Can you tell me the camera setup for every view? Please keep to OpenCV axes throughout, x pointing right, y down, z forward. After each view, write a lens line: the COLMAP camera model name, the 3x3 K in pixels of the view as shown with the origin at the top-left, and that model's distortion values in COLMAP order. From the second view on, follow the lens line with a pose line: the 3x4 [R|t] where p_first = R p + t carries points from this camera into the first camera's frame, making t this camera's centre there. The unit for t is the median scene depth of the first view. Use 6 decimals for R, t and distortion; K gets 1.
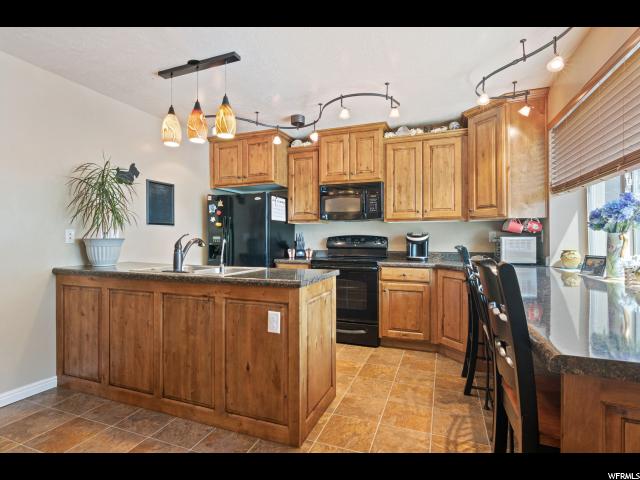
lens RADIAL K [[321.1, 0, 320.0], [0, 321.1, 231.0], [0, 0, 1]] dist [-0.000211, -0.000073]
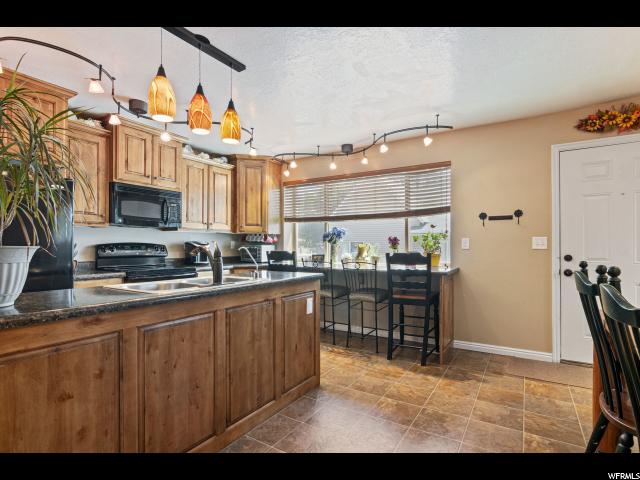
lens RADIAL K [[321.7, 0, 318.2], [0, 321.7, 240.3], [0, 0, 1]] dist [0.001523, -0.000109]
pose [[0.213778, 0.017844, 0.976719, -0.884801], [-0.022595, 0.999656, -0.013318, 0.008312], [-0.976621, -0.019222, 0.214108, 0.390903]]
